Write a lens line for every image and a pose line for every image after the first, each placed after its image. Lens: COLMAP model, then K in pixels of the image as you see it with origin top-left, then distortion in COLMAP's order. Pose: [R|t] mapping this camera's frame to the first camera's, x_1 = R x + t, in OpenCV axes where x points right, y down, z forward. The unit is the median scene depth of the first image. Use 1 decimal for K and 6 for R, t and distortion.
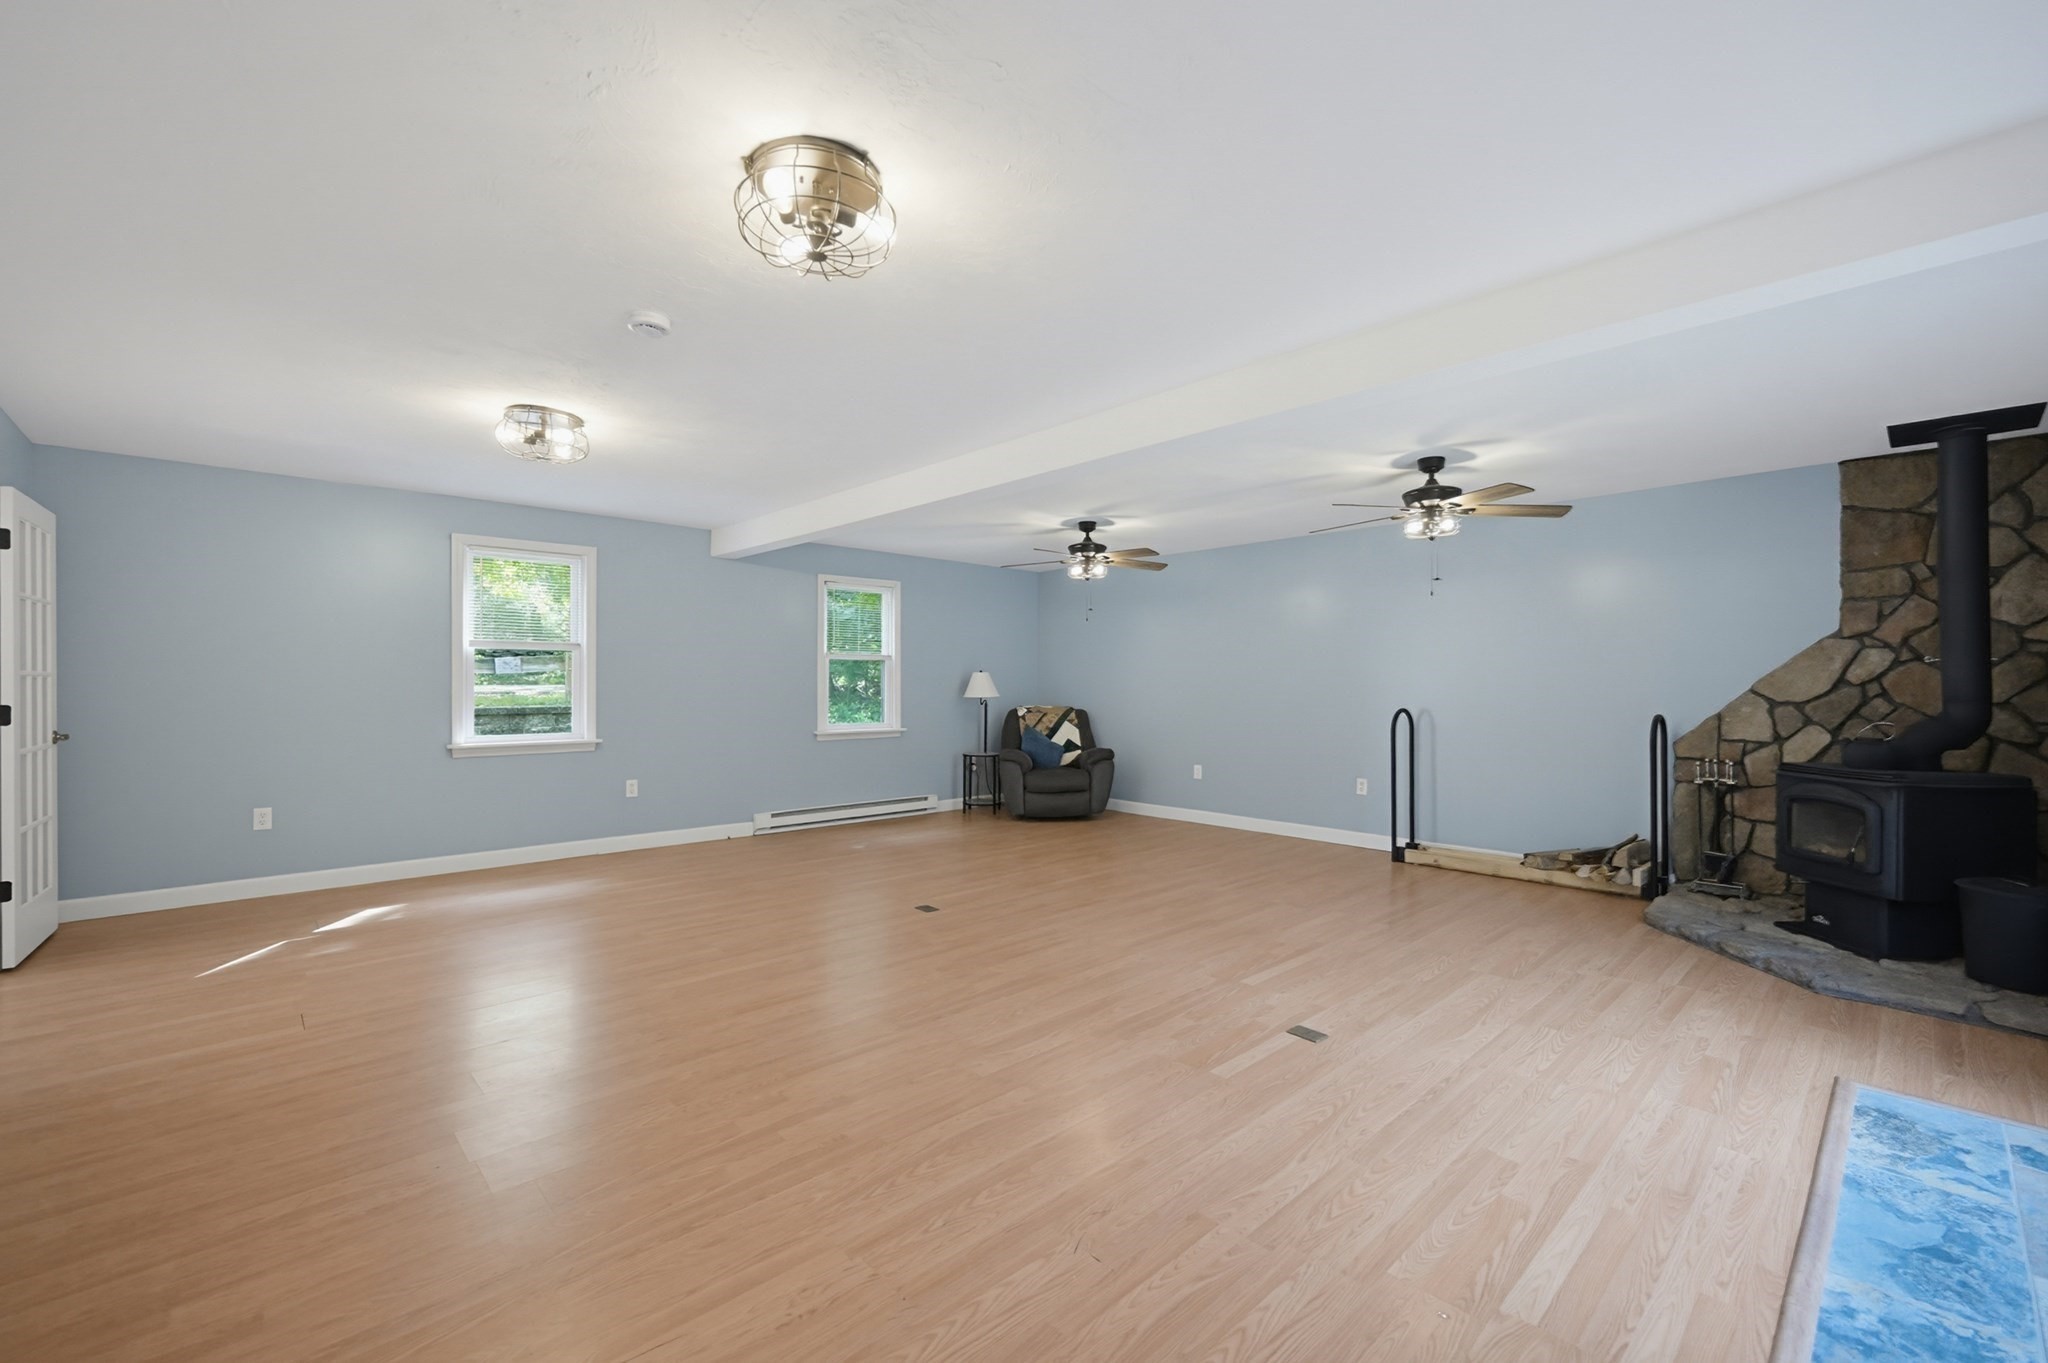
lens RADIAL K [[825.5, 0, 1020.7], [0, 825.5, 684.3], [0, 0, 1]] dist [0.005120, 0.000591]
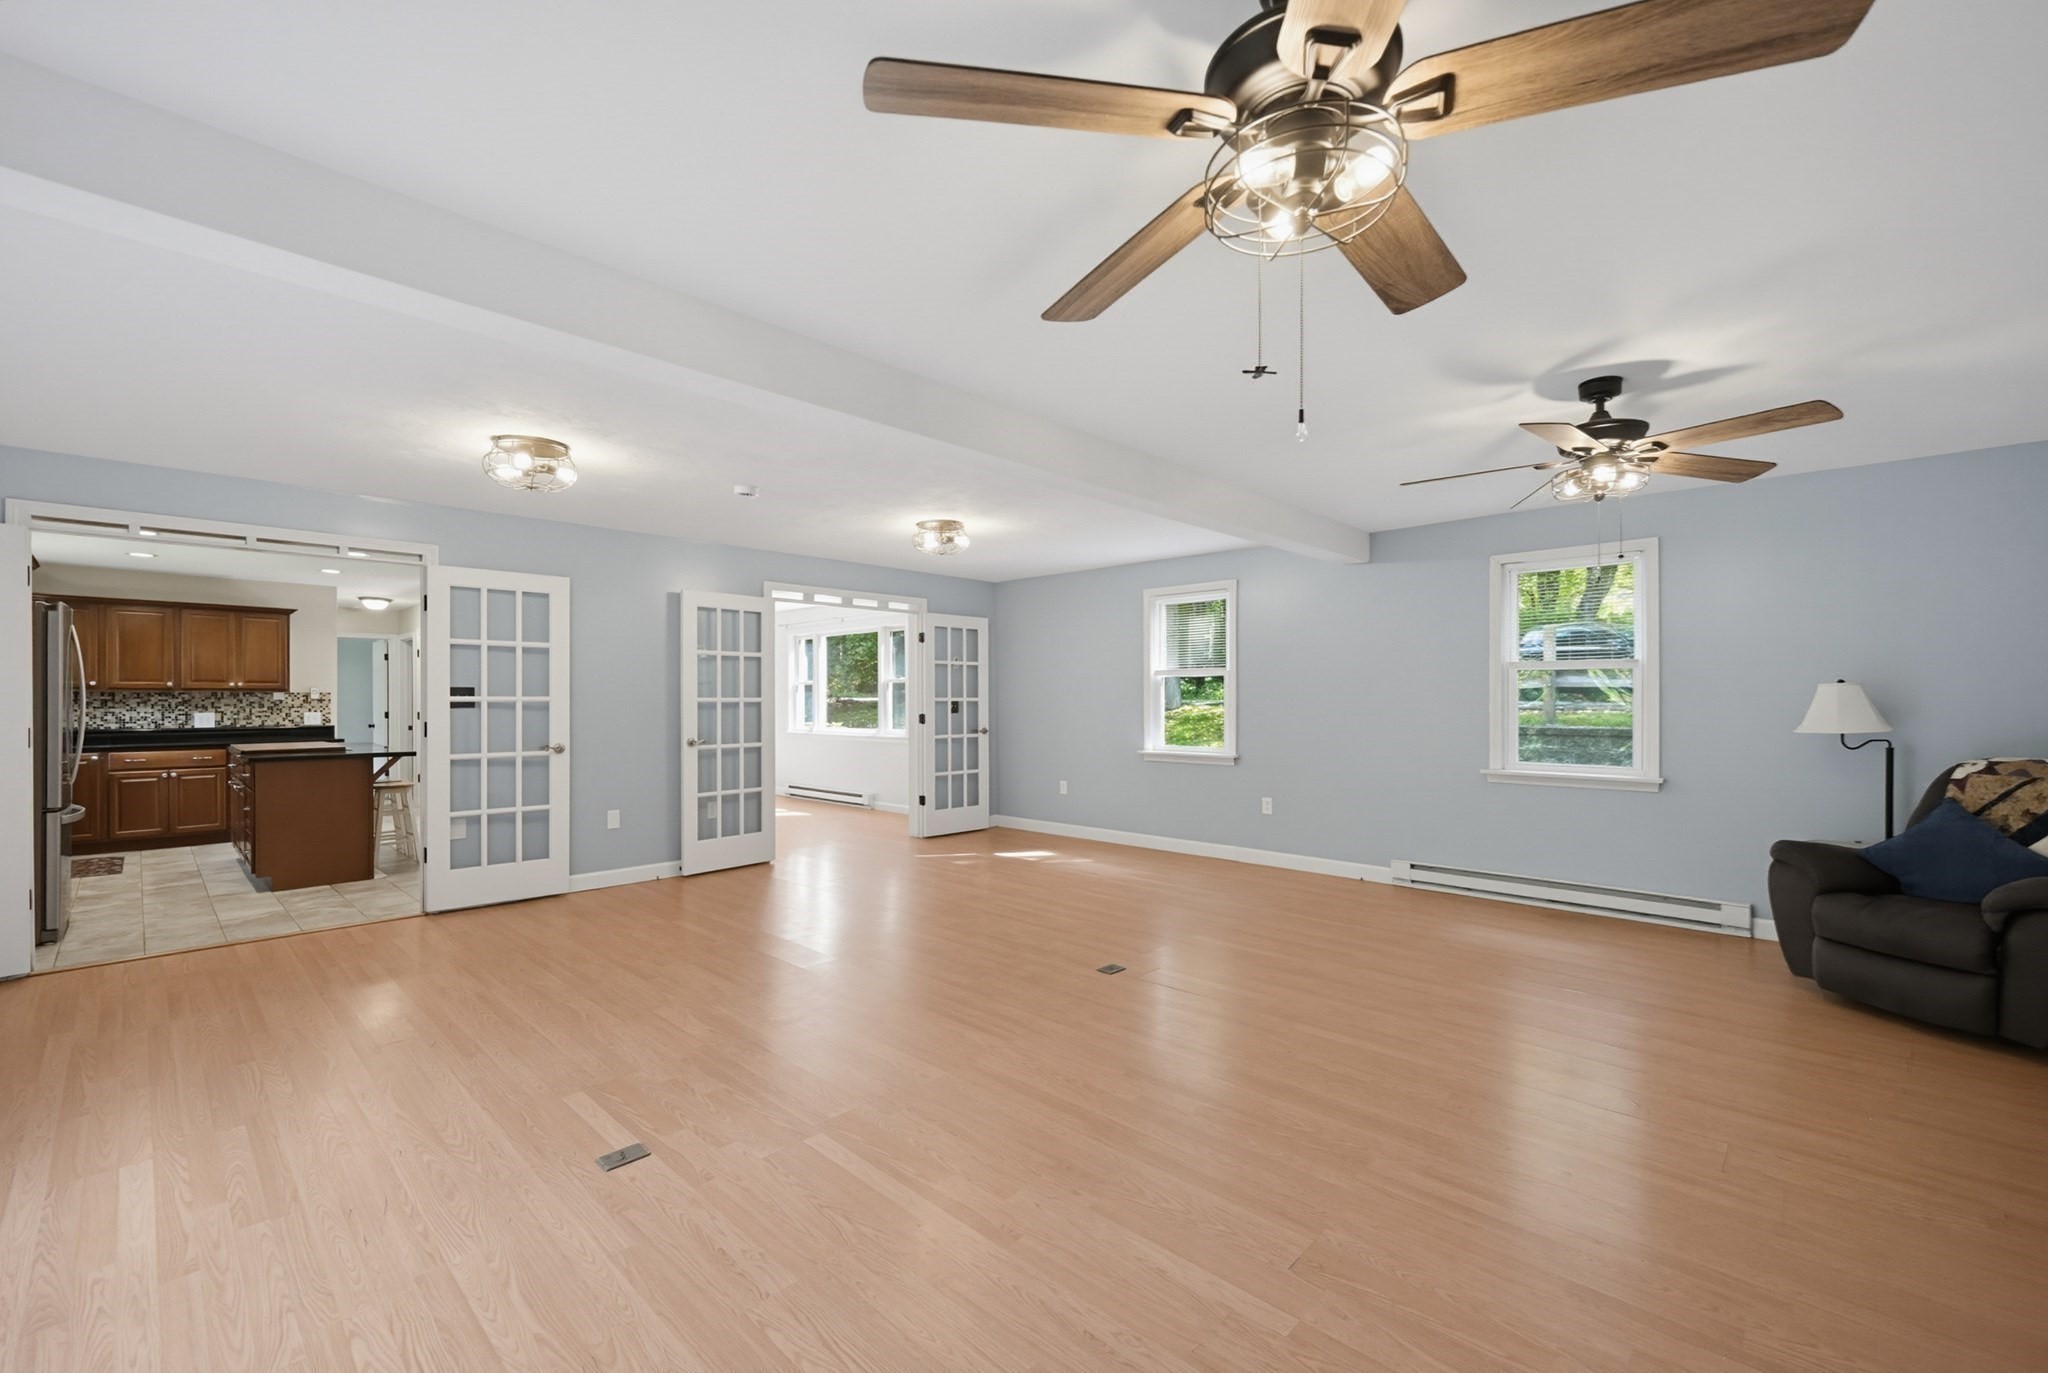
lens RADIAL K [[817.9, 0, 1005.9], [0, 817.9, 699.3], [0, 0, 1]] dist [-0.005292, -0.000113]
pose [[0.081009, -0.003102, -0.996709, 0.682255], [0.001072, 0.999995, -0.003025, -0.006881], [0.996713, -0.000823, 0.081012, 0.768966]]
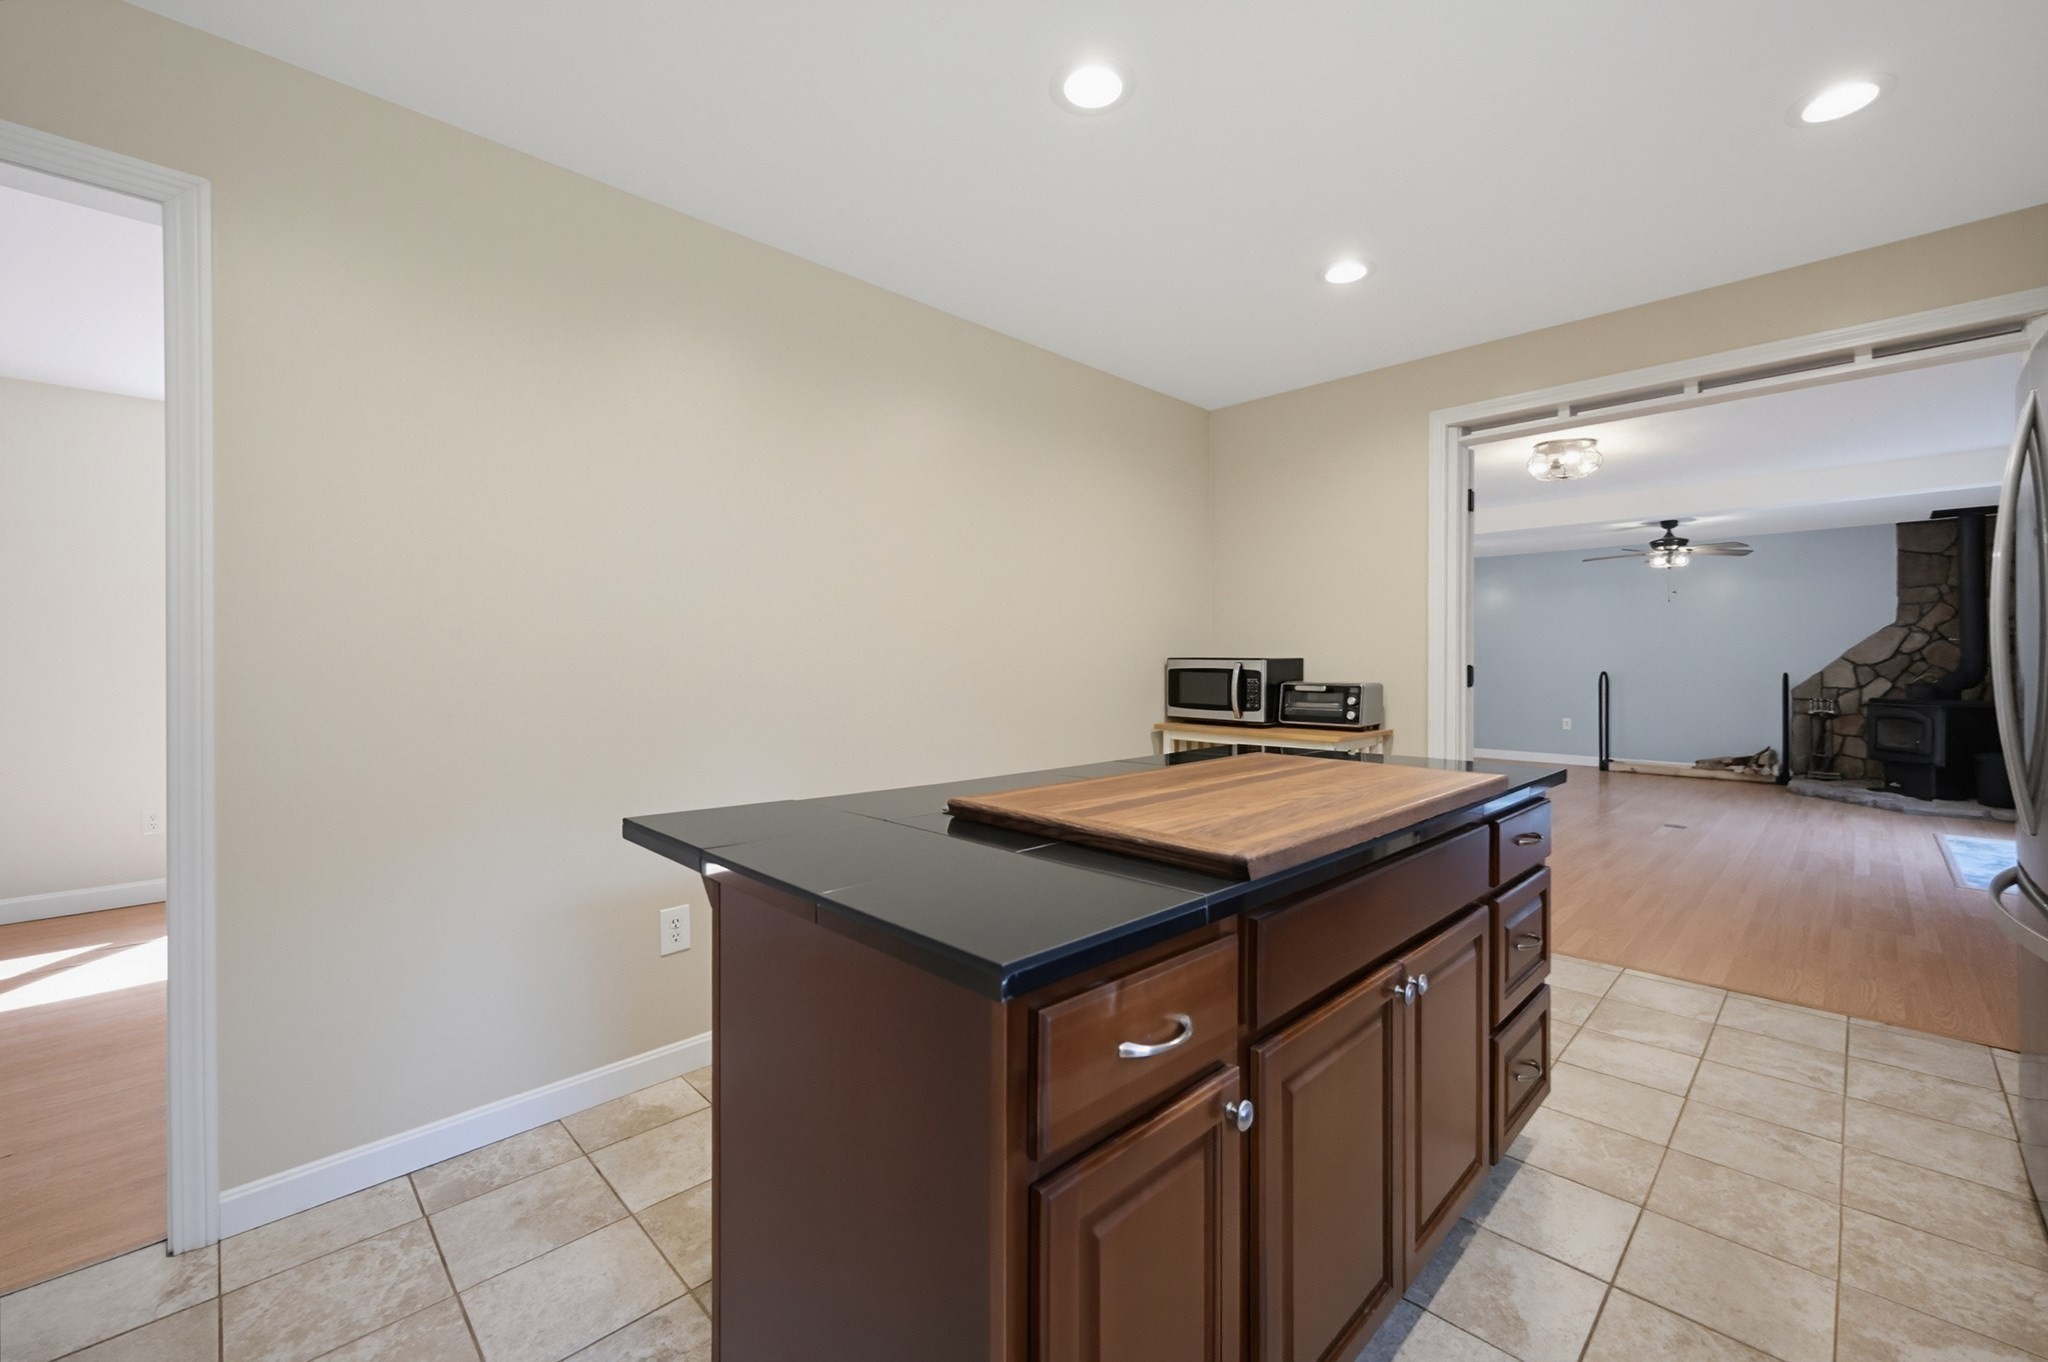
lens RADIAL K [[825.5, 0, 1031.5], [0, 825.5, 668.5], [0, 0, 1]] dist [0.005120, 0.000591]
pose [[0.998777, -0.003213, 0.049345, -0.878248], [0.002775, 0.999956, 0.008941, 0.010296], [-0.049371, -0.008794, 0.998742, -0.621741]]
